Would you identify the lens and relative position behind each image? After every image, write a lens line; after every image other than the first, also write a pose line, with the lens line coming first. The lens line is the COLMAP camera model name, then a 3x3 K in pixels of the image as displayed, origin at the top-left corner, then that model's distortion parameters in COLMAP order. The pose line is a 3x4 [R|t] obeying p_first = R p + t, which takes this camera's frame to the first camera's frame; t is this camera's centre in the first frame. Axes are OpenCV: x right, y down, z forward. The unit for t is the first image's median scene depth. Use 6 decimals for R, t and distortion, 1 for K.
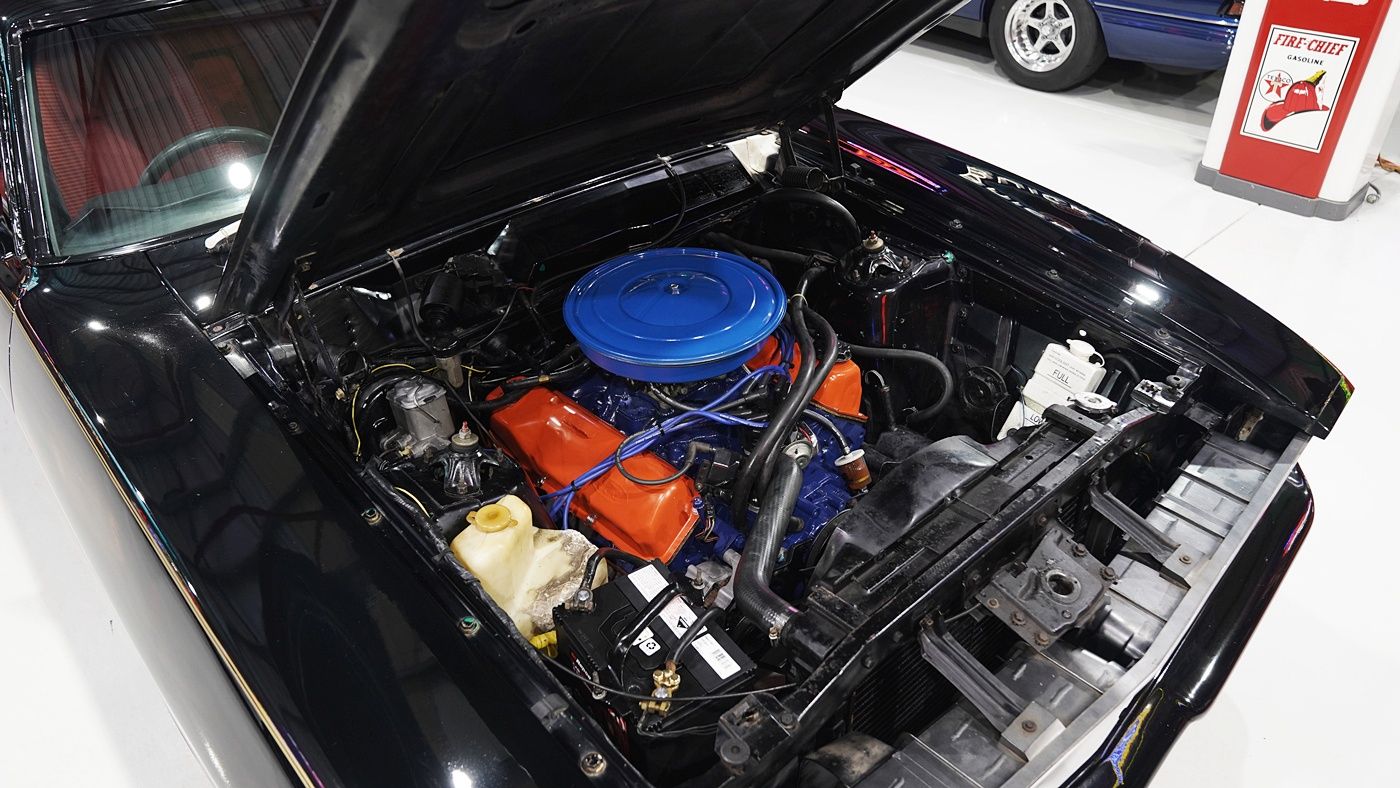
lens RADIAL K [[993.0, 0, 700.0], [0, 993.0, 394.0], [0, 0, 1]] dist [-0.153658, 0.119180]
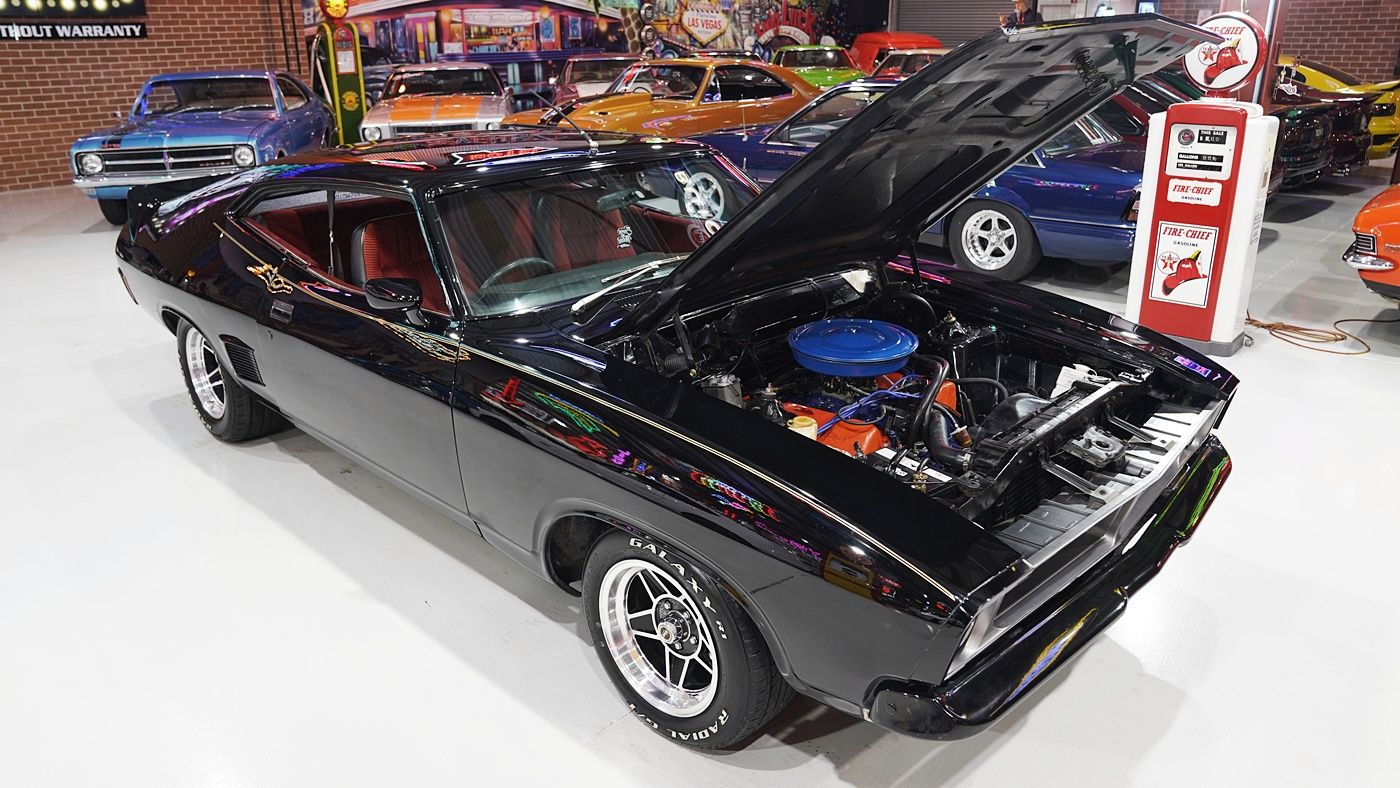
lens RADIAL K [[993.0, 0, 700.0], [0, 993.0, 394.0], [0, 0, 1]] dist [-0.153658, 0.119180]
pose [[0.997160, -0.021445, 0.072189, -0.189209], [0.038545, 0.968855, -0.244611, 0.185137], [-0.064695, 0.246699, 0.966930, -0.279887]]
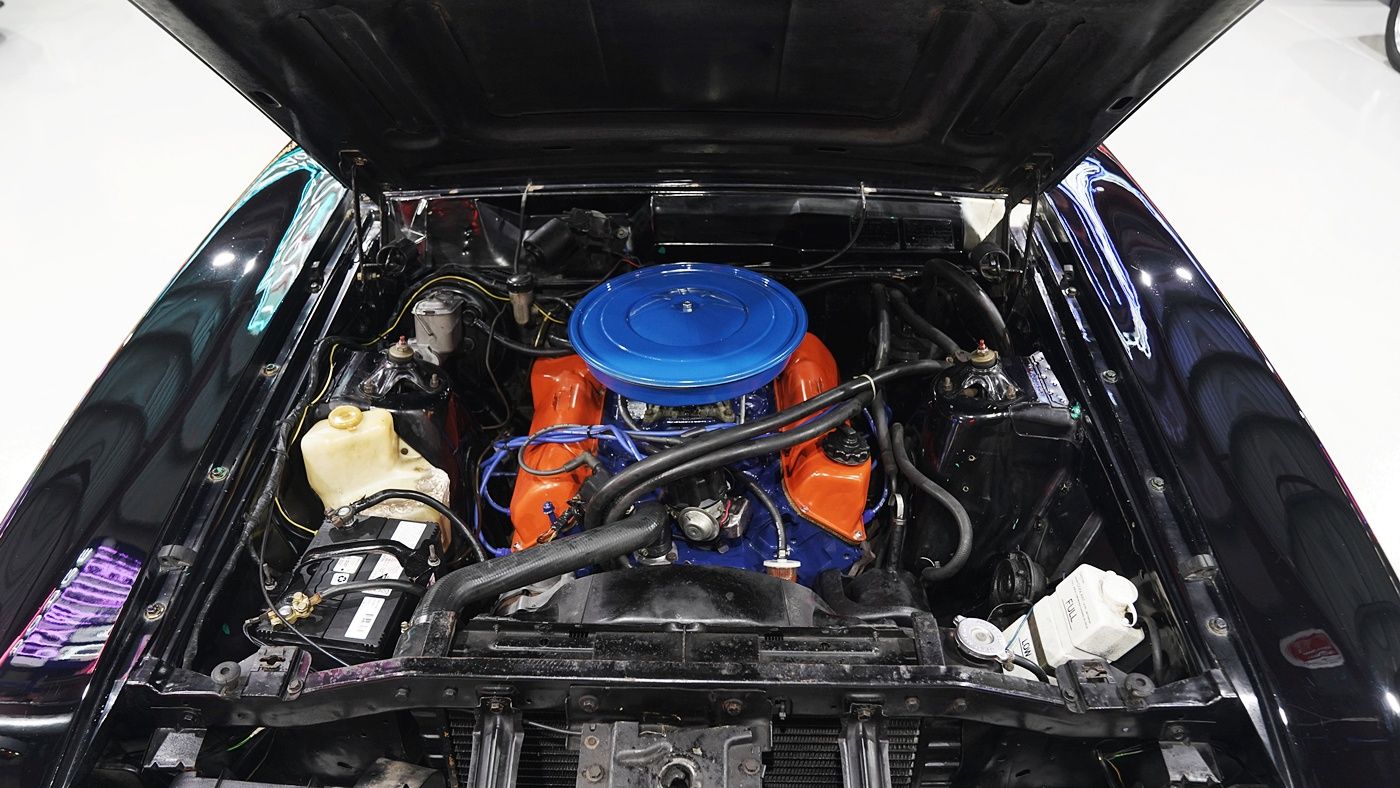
lens RADIAL K [[1050.0, 0, 700.0], [0, 1050.0, 394.0], [0, 0, 1]] dist [-0.111137, 0.000021]
pose [[0.724571, 0.391740, -0.567043, 0.260224], [-0.397038, 0.909768, 0.121174, -0.070414], [0.563346, 0.137338, 0.814727, 0.096774]]
